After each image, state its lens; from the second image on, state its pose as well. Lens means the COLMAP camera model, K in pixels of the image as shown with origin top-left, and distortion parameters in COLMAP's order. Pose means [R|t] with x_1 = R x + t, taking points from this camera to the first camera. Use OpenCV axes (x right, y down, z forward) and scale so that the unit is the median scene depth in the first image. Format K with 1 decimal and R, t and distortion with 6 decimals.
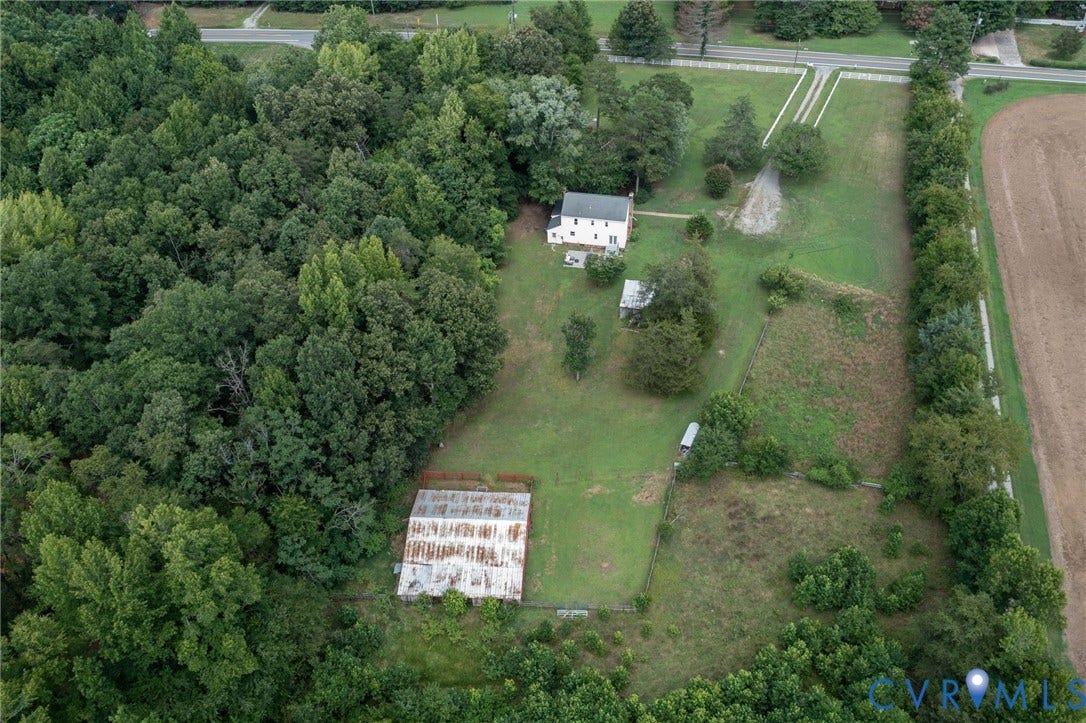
lens RADIAL K [[859.7, 0, 543.3], [0, 859.7, 361.6], [0, 0, 1]] dist [0.000932, -0.000567]
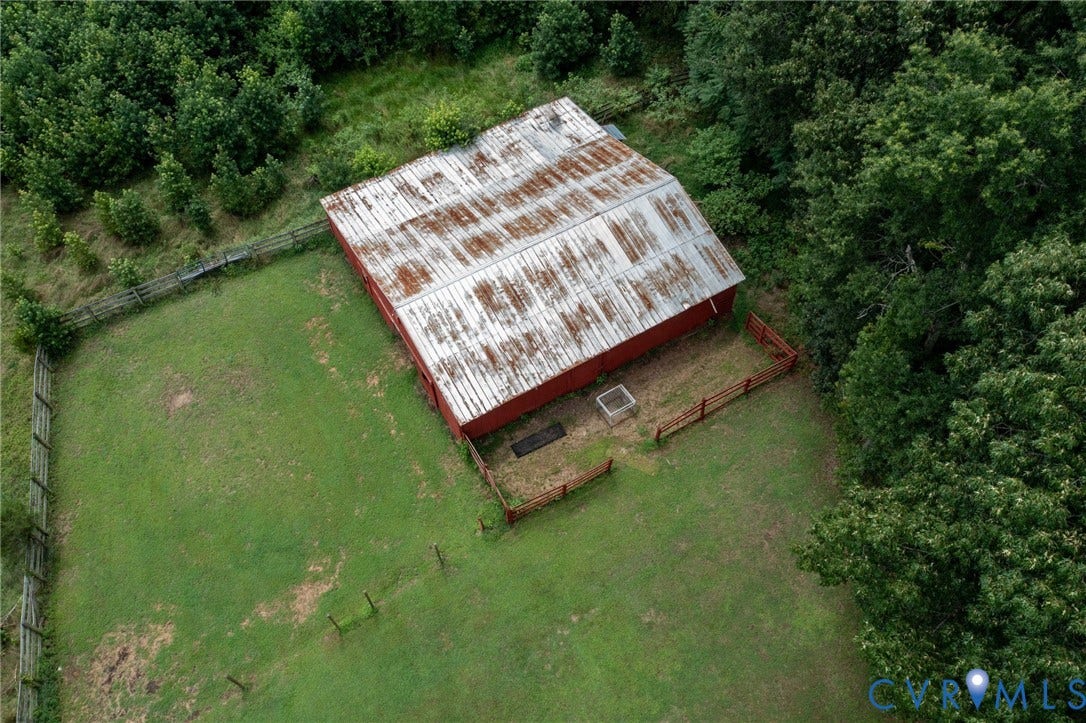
lens RADIAL K [[859.7, 0, 543.8], [0, 859.7, 361.1], [0, 0, 1]] dist [0.000932, -0.000567]
pose [[-0.822437, 0.500192, -0.270934, 0.036587], [-0.338097, -0.046782, 0.939948, -0.163094], [0.457479, 0.864650, 0.207589, 0.986776]]
